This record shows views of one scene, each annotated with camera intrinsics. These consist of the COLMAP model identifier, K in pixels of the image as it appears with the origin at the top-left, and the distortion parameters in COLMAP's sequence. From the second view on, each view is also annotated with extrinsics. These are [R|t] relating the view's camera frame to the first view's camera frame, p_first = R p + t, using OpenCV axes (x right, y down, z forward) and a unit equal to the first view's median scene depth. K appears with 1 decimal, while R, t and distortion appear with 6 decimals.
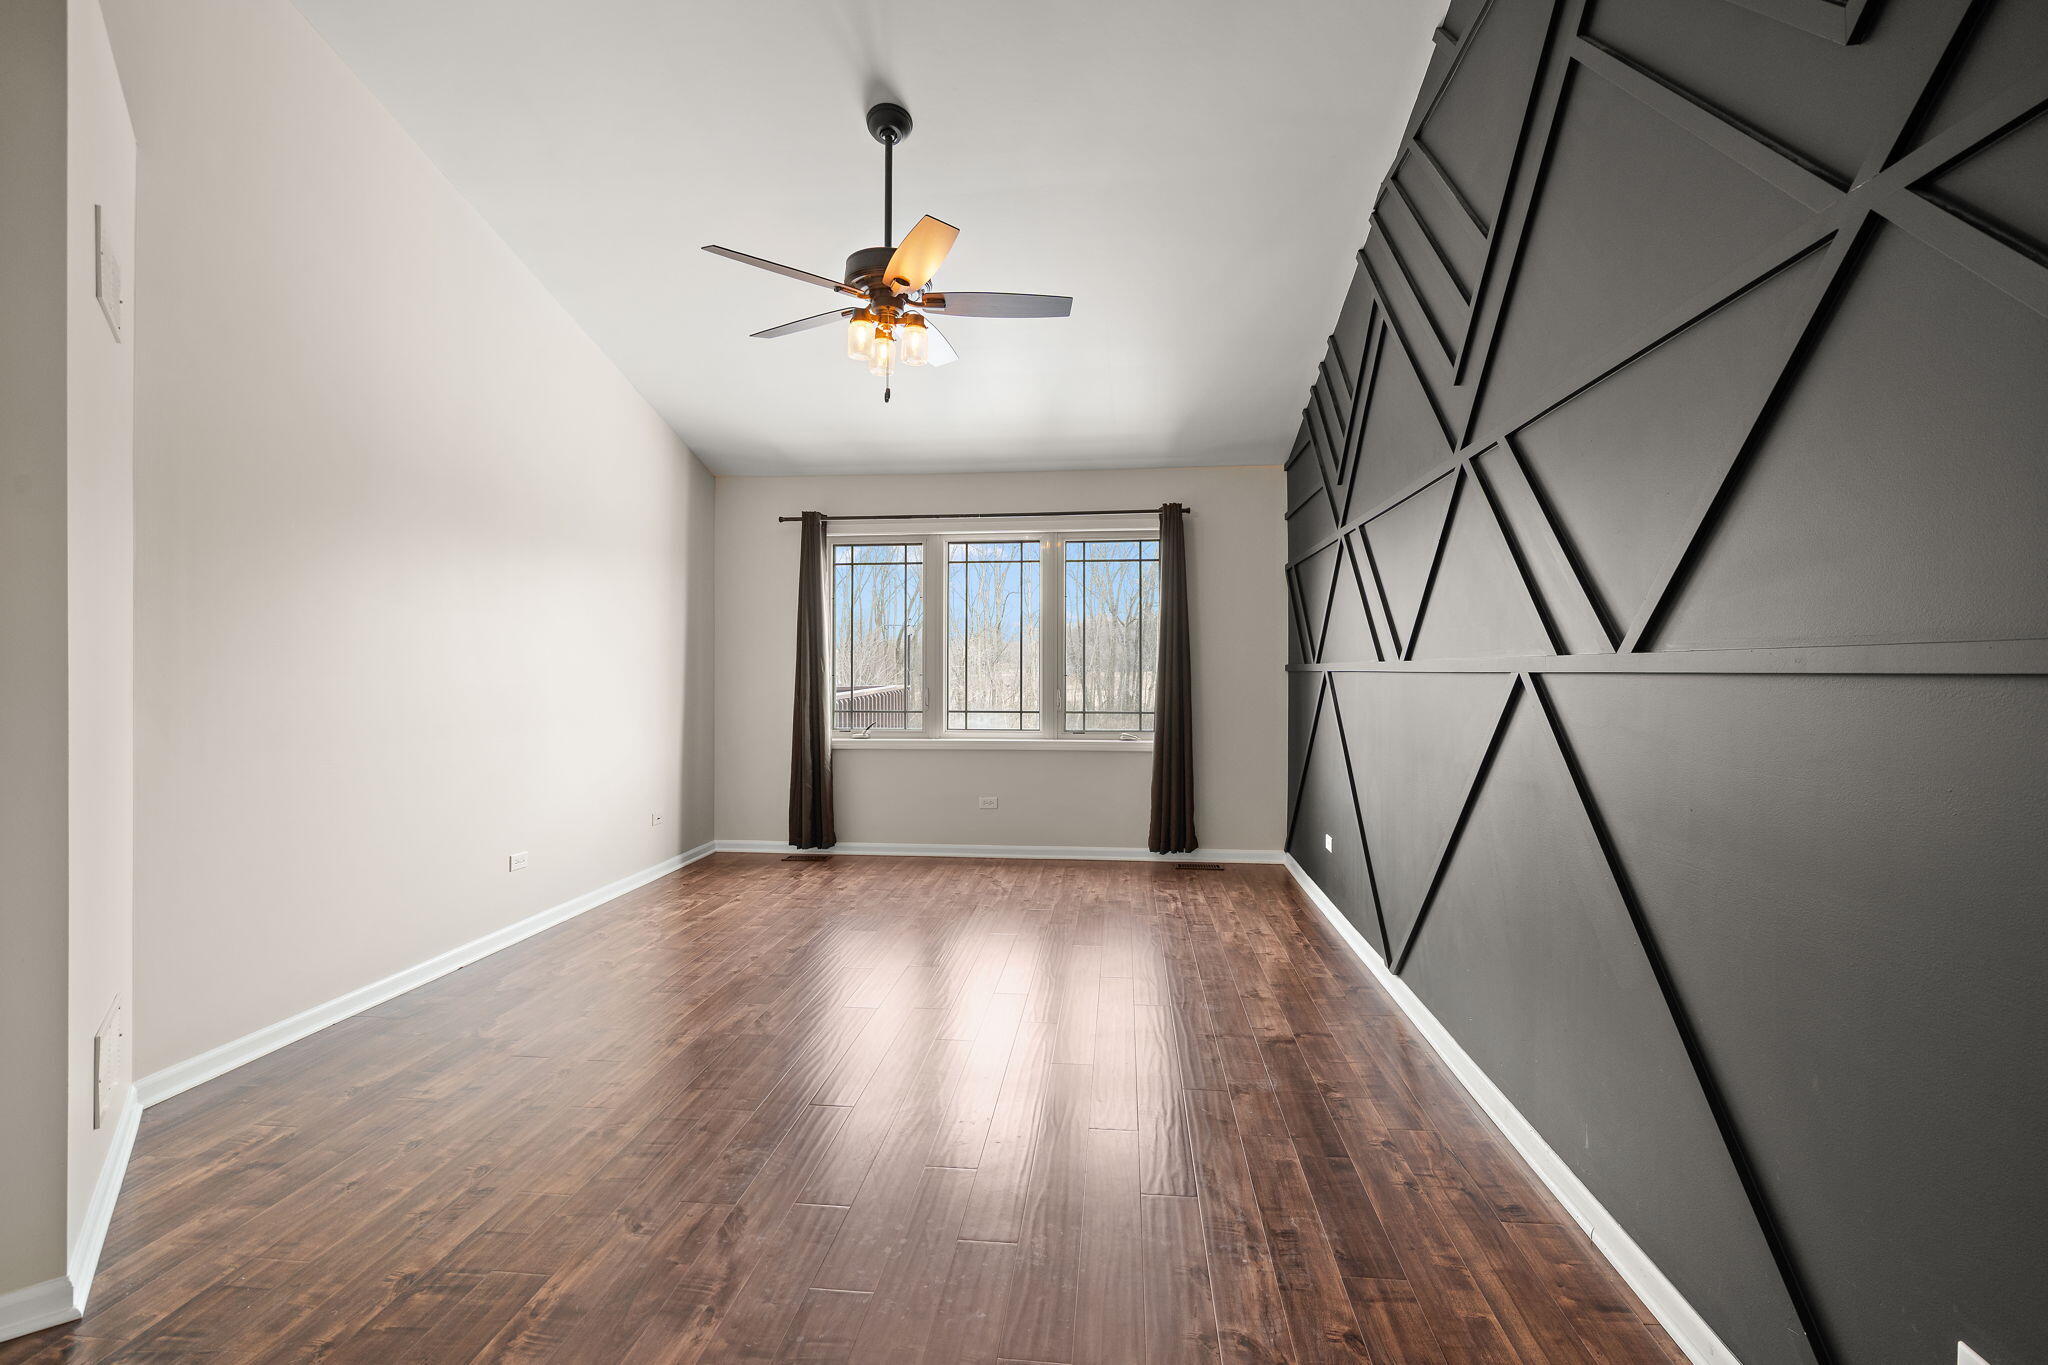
lens RADIAL K [[929.5, 0, 1006.0], [0, 929.5, 671.4], [0, 0, 1]] dist [-0.001075, 0.000858]
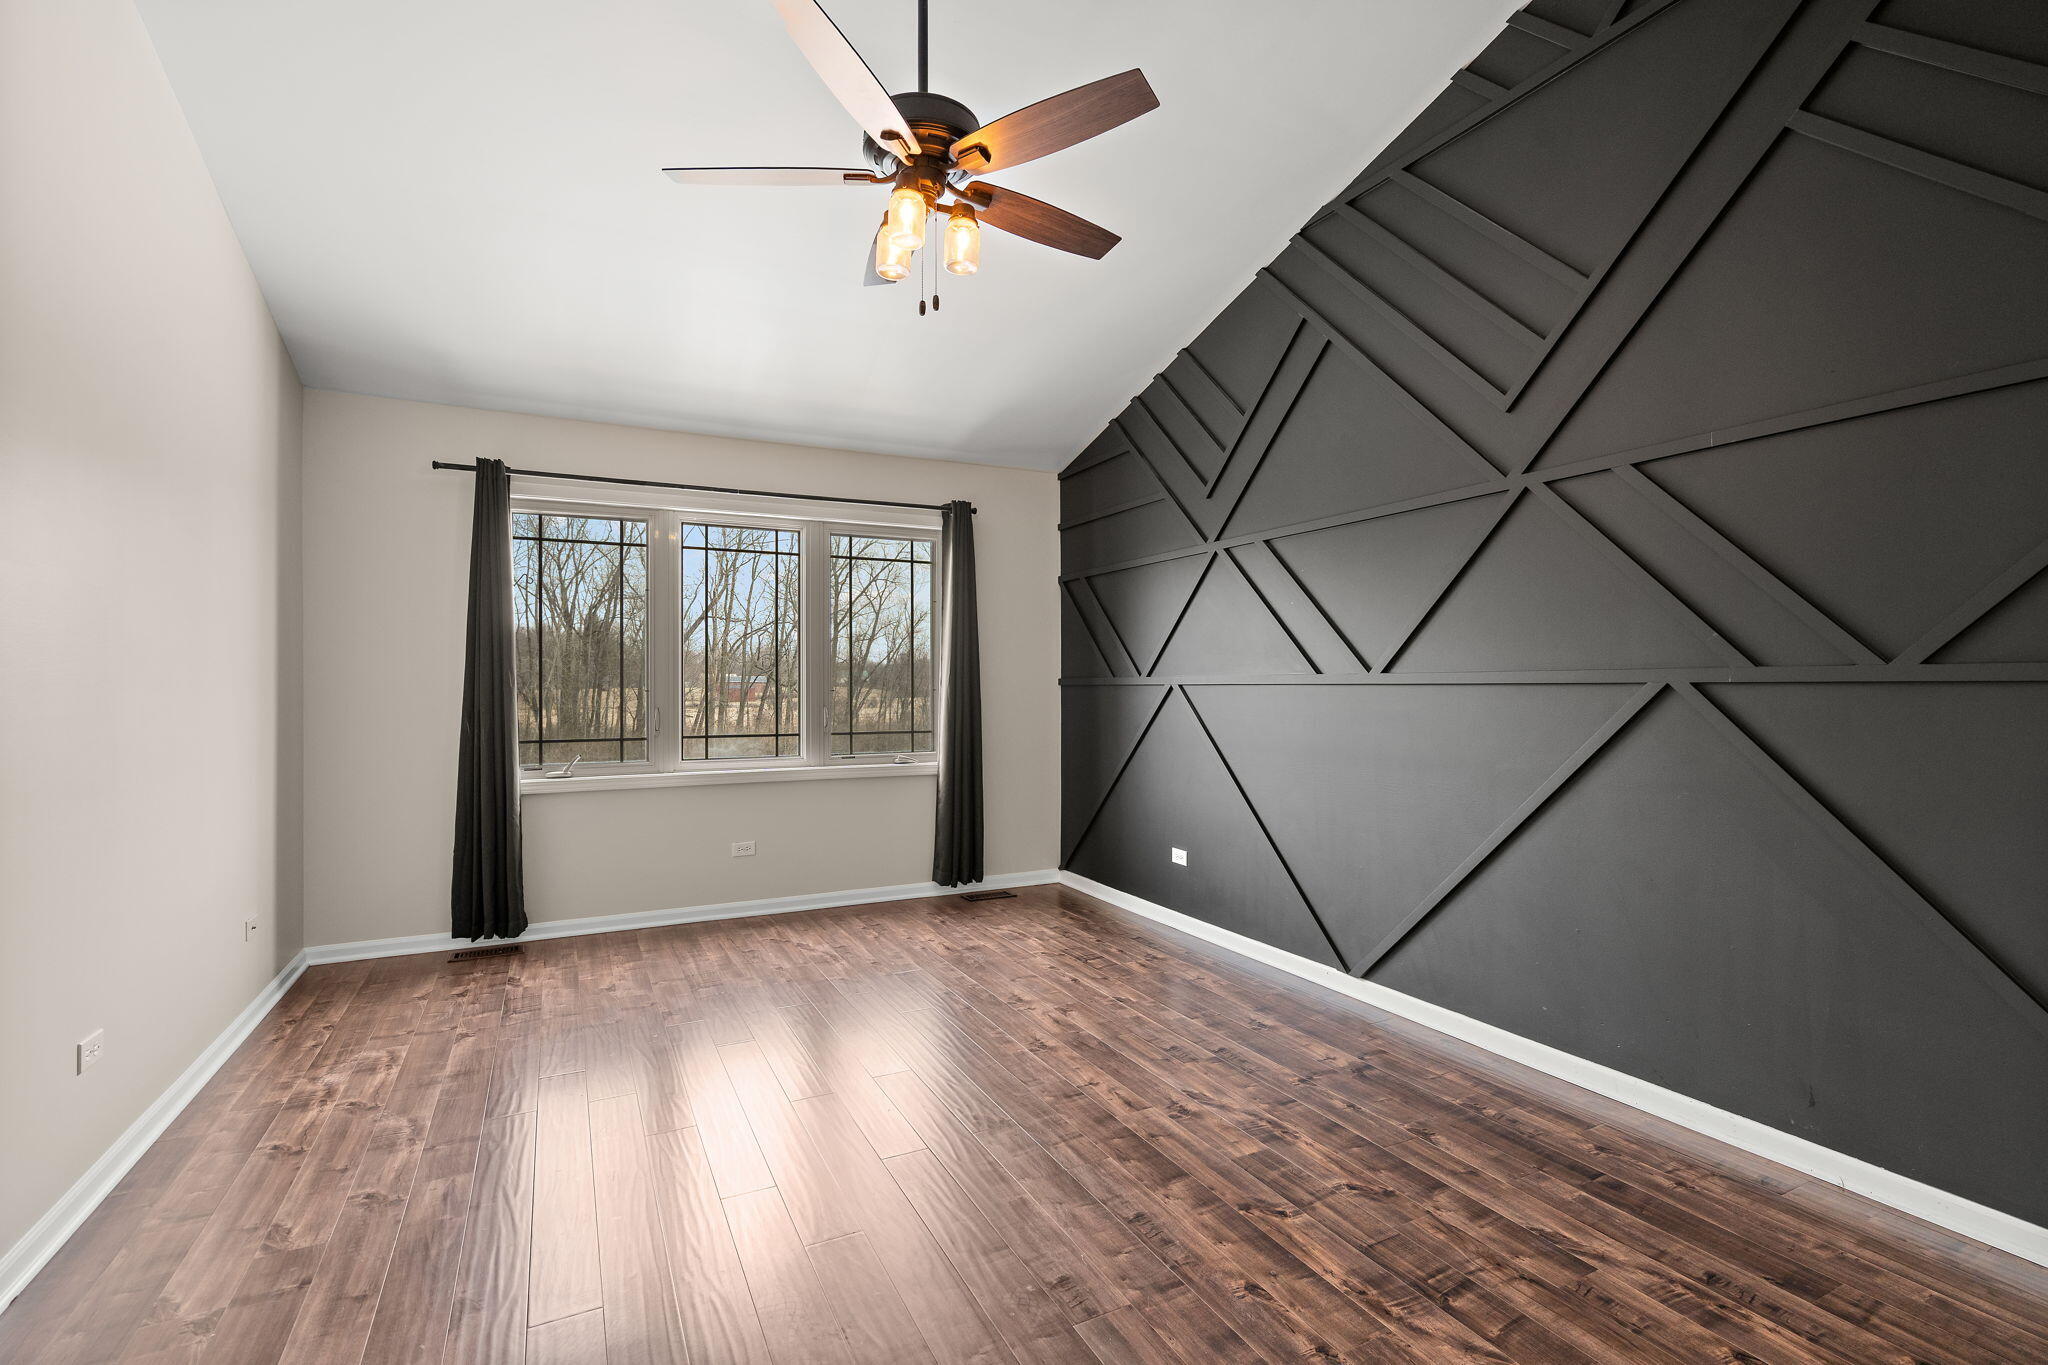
lens RADIAL K [[929.5, 0, 1024.2], [0, 929.5, 687.7], [0, 0, 1]] dist [-0.001075, 0.000858]
pose [[0.841160, -0.003892, 0.540772, -0.255564], [0.002412, 0.999991, 0.003446, -0.000788], [-0.540781, -0.001594, 0.841162, 0.194987]]
